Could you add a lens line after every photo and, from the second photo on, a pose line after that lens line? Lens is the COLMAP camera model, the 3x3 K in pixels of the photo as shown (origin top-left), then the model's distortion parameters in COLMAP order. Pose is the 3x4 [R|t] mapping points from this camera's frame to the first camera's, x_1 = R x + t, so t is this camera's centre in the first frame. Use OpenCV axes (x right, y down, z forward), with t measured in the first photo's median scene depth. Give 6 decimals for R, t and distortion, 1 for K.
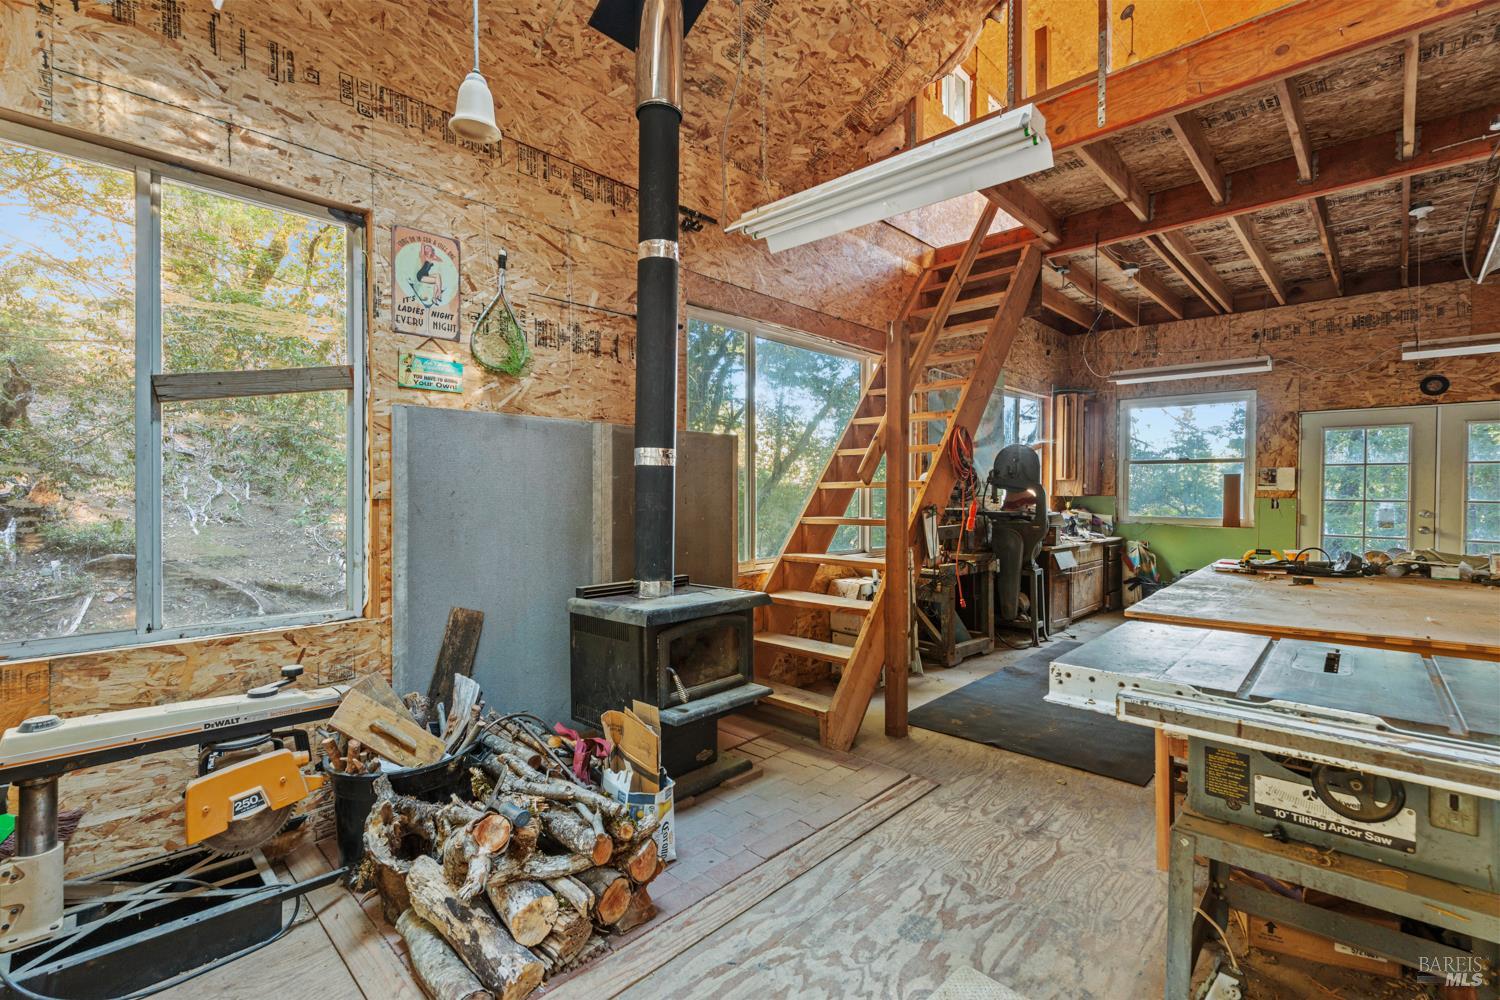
lens RADIAL K [[675.3, 0, 751.0], [0, 675.3, 497.0], [0, 0, 1]] dist [0.002682, -0.004040]
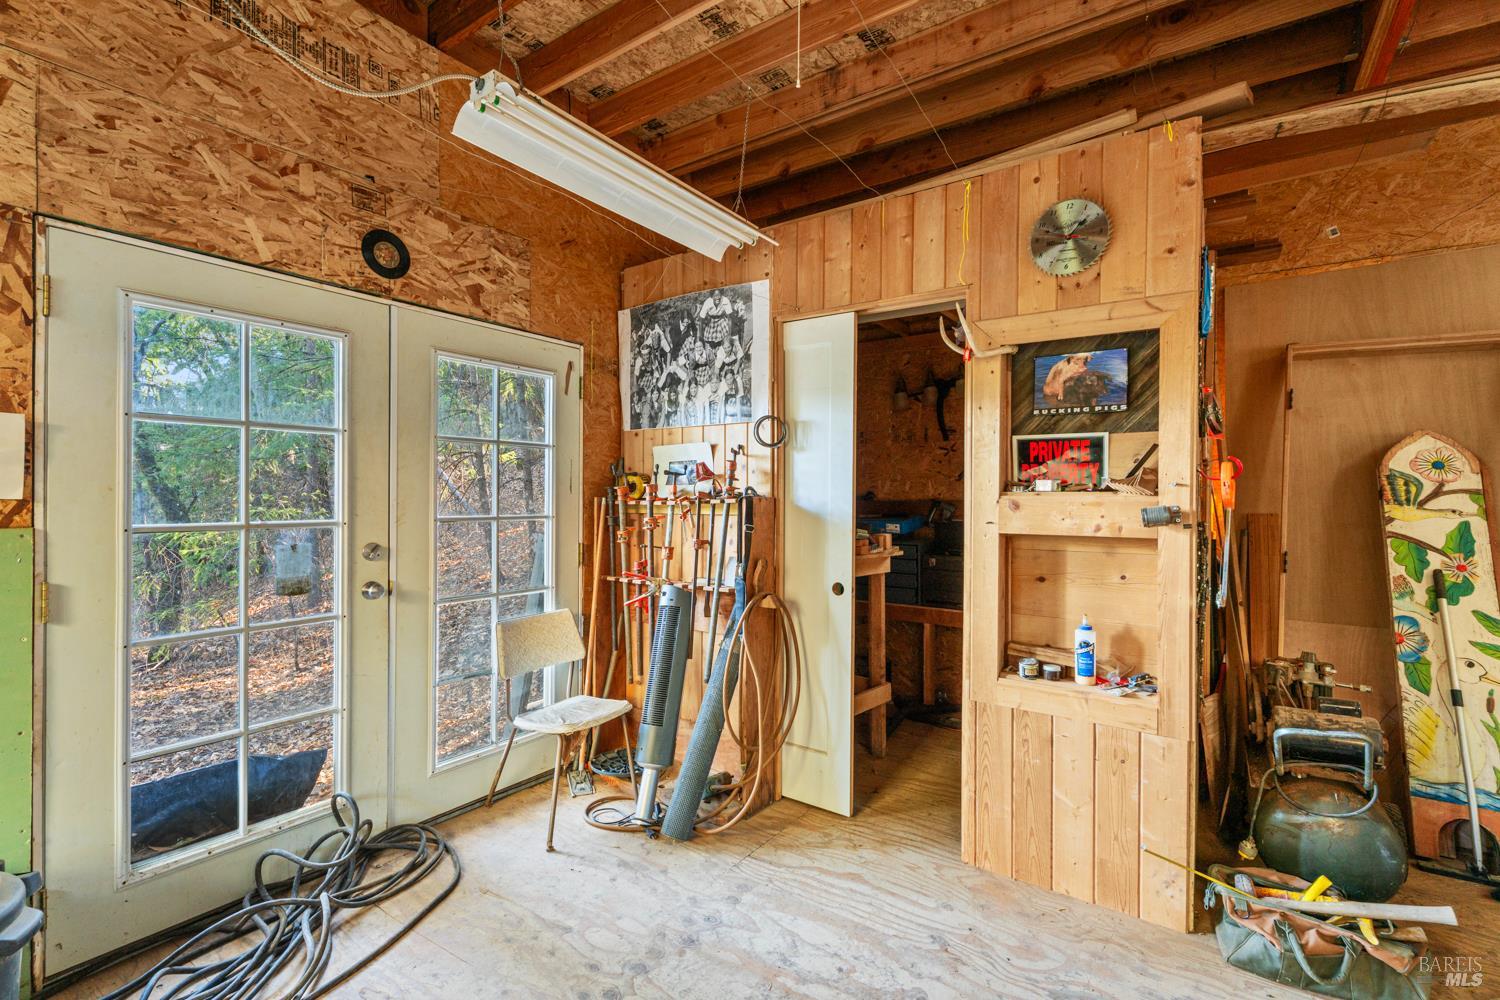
lens RADIAL K [[675.3, 0, 750.8], [0, 675.3, 495.9], [0, 0, 1]] dist [0.002682, -0.004040]
pose [[-0.166703, -0.011349, 0.985942, 1.028794], [0.001458, 0.999930, 0.011757, -0.028538], [-0.986006, 0.003398, -0.166675, 1.588762]]
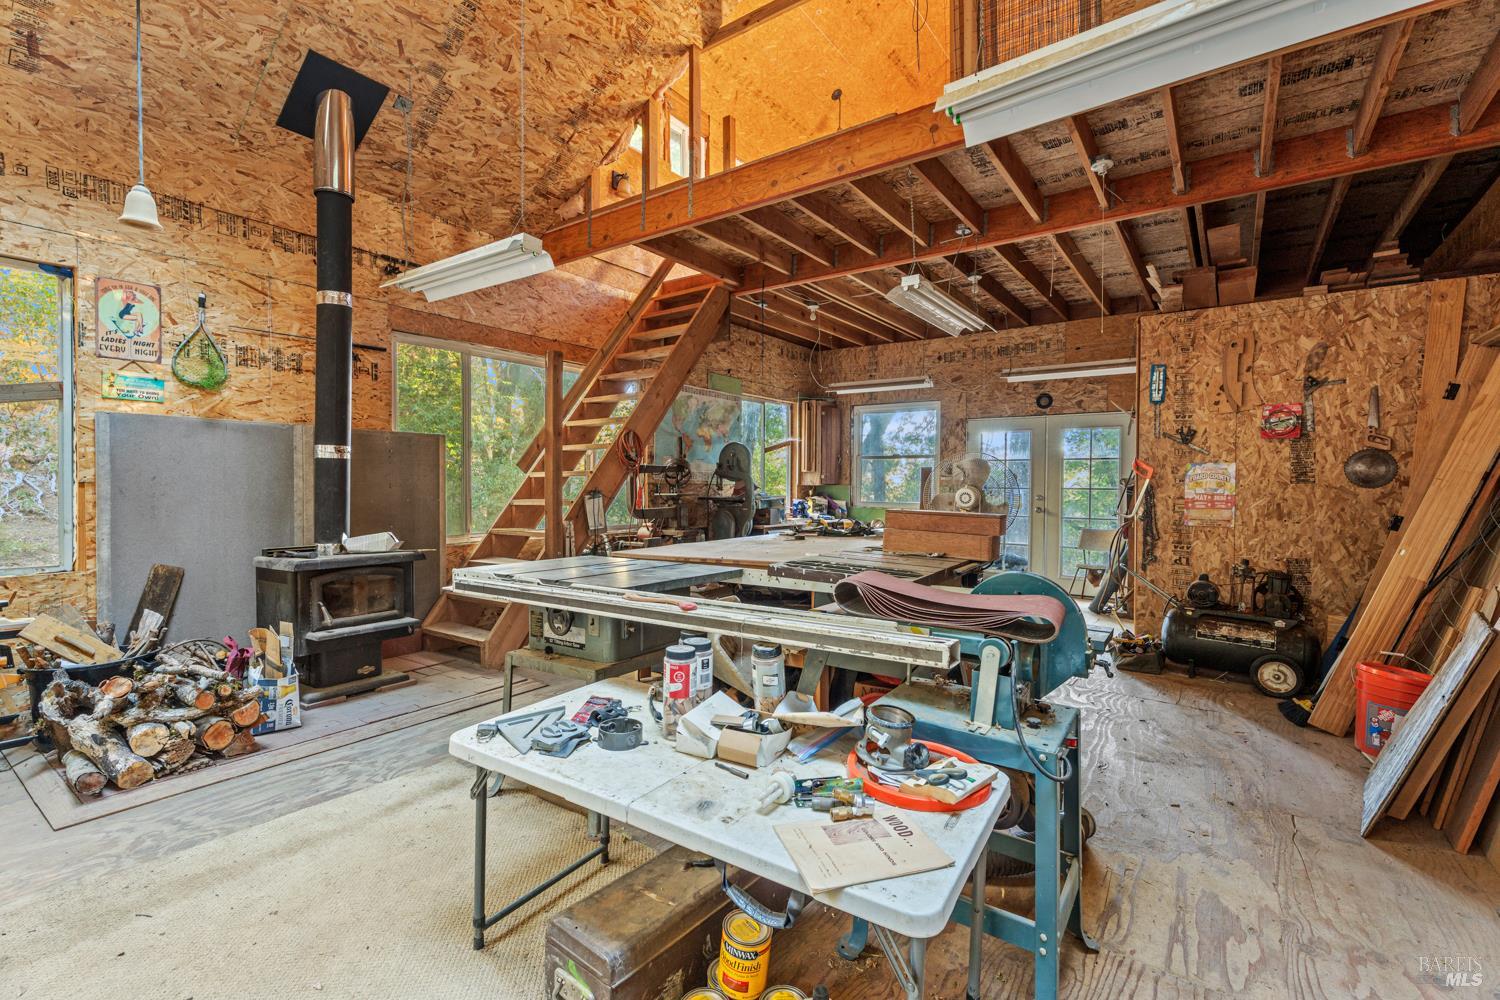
lens RADIAL K [[675.3, 0, 757.9], [0, 675.3, 492.0], [0, 0, 1]] dist [0.002682, -0.004040]
pose [[0.988396, -0.002002, 0.151888, 0.474676], [0.001521, 0.999993, 0.003283, 0.017172], [-0.151893, -0.003014, 0.988392, -0.439595]]
